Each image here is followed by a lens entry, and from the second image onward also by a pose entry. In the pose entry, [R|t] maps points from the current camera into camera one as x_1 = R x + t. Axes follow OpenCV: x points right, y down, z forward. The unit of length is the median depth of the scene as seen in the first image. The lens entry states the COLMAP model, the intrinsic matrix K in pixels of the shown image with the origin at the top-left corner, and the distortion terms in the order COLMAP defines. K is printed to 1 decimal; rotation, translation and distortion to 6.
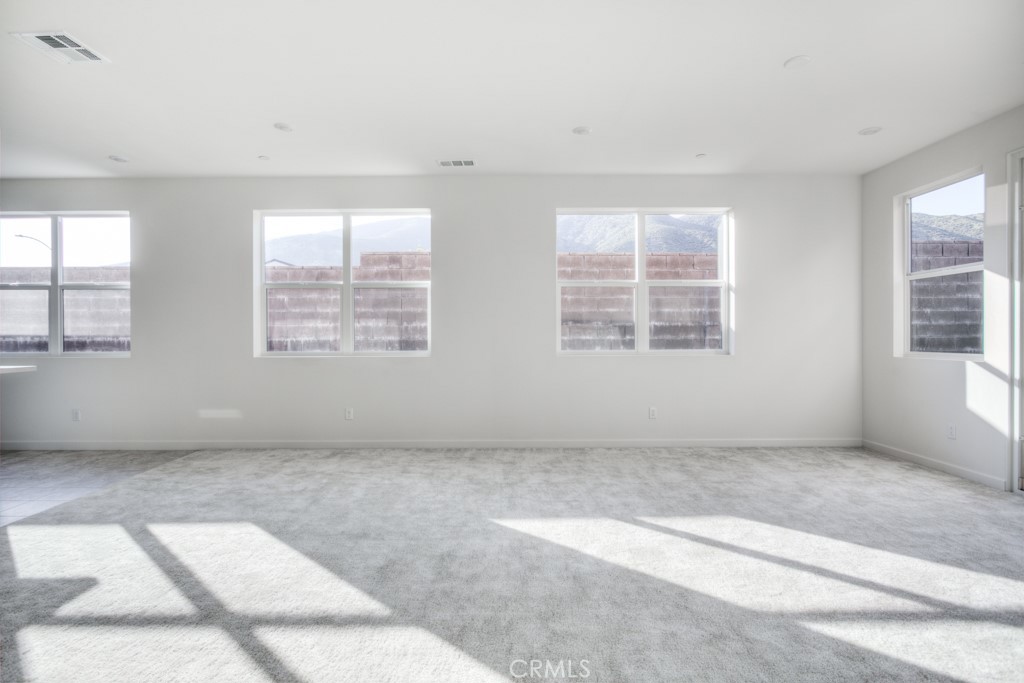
lens RADIAL K [[505.7, 0, 512.6], [0, 505.7, 339.6], [0, 0, 1]] dist [-0.023777, 0.008042]
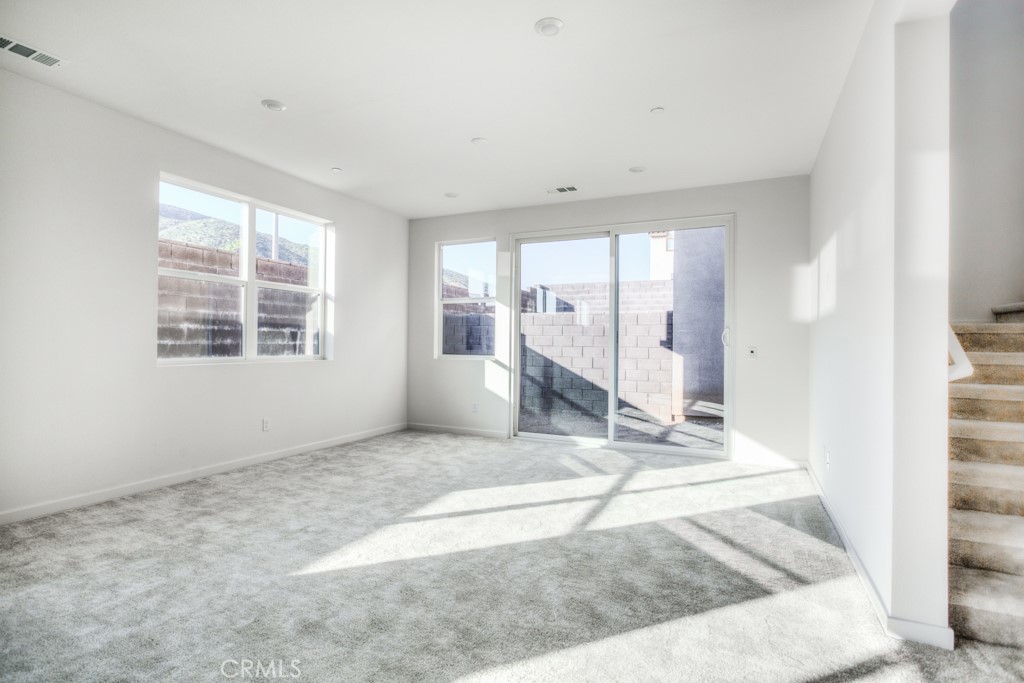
lens RADIAL K [[498.5, 0, 509.9], [0, 498.5, 339.5], [0, 0, 1]] dist [-0.023635, 0.010783]
pose [[0.431743, 0.012874, 0.901905, -0.349188], [-0.004318, 0.999916, -0.012206, -0.001062], [-0.901986, 0.001376, 0.431762, 0.204091]]
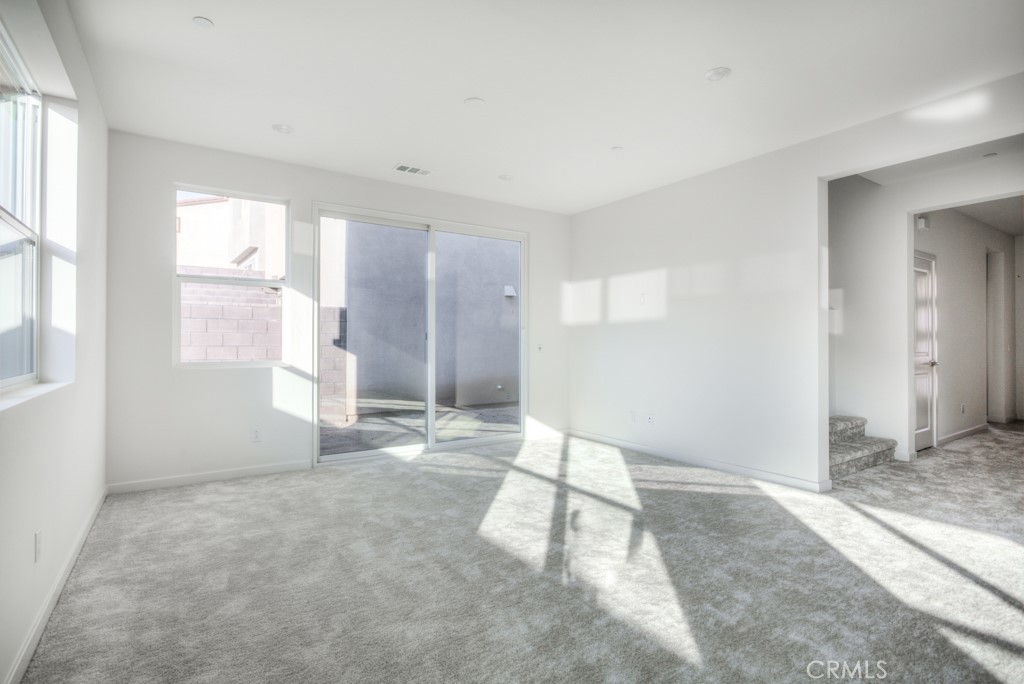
lens RADIAL K [[498.5, 0, 509.9], [0, 498.5, 340.0], [0, 0, 1]] dist [-0.023635, 0.010783]
pose [[-0.559523, 0.005122, 0.828799, -0.236318], [0.004802, 0.999984, -0.002938, -0.008458], [-0.828801, 0.002336, -0.559539, 0.899215]]
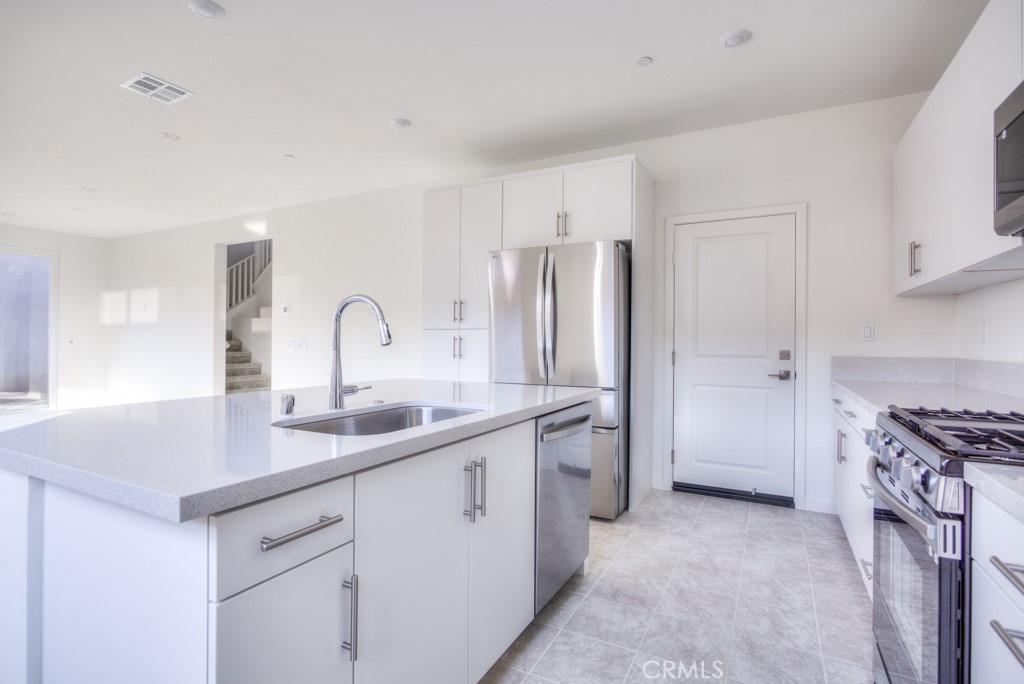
lens RADIAL K [[498.5, 0, 509.9], [0, 498.5, 340.0], [0, 0, 1]] dist [-0.023635, 0.010783]
pose [[-0.883023, -0.004540, 0.469309, -1.168744], [-0.004512, 0.999989, 0.001185, -0.004898], [-0.469309, -0.001071, -0.883033, 0.881791]]
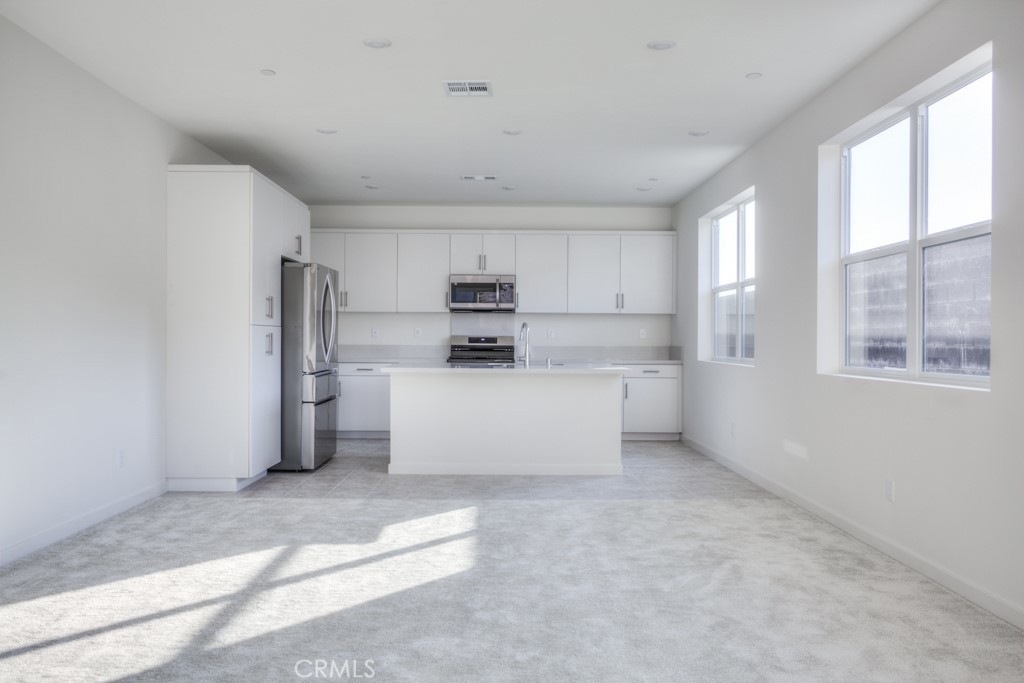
lens RADIAL K [[772.1, 0, 512.0], [0, 772.1, 341.5], [0, 0, 1]] dist [0.000258, -0.000018]
pose [[0.017204, 0.006357, -0.999832, 0.452283], [-0.012563, 0.999902, 0.006141, -0.008149], [0.999773, 0.012455, 0.017282, 0.588941]]
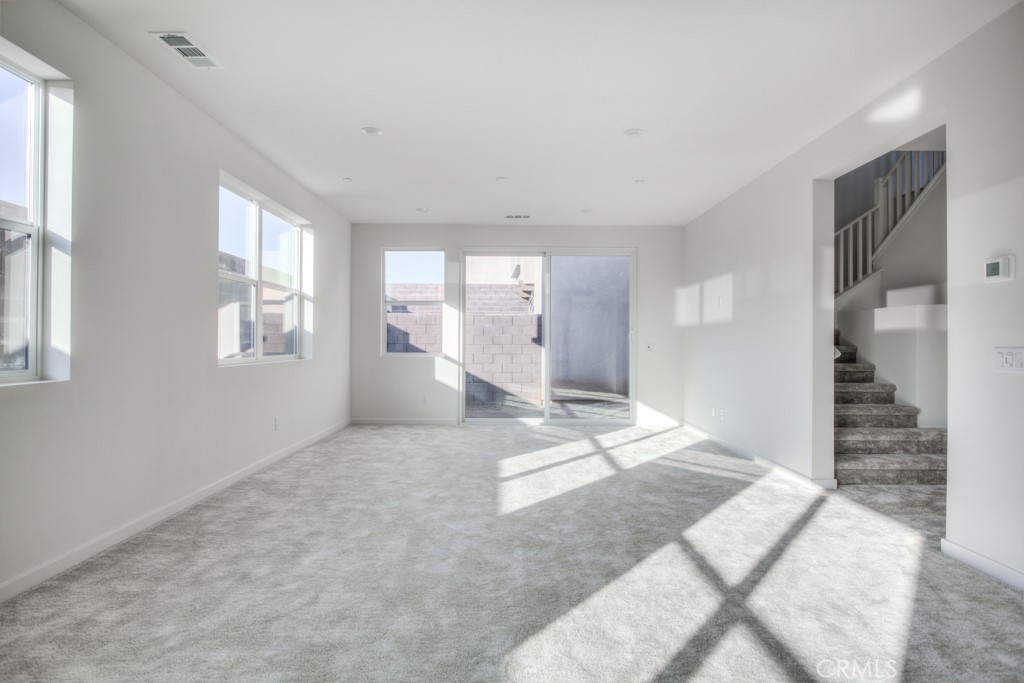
lens RADIAL K [[498.5, 0, 509.9], [0, 498.5, 339.5], [0, 0, 1]] dist [-0.023635, 0.010783]
pose [[-0.001307, 0.007128, 0.999974, -0.636112], [0.001013, 0.999974, -0.007127, -0.002667], [-0.999999, 0.001003, -0.001314, 0.568684]]
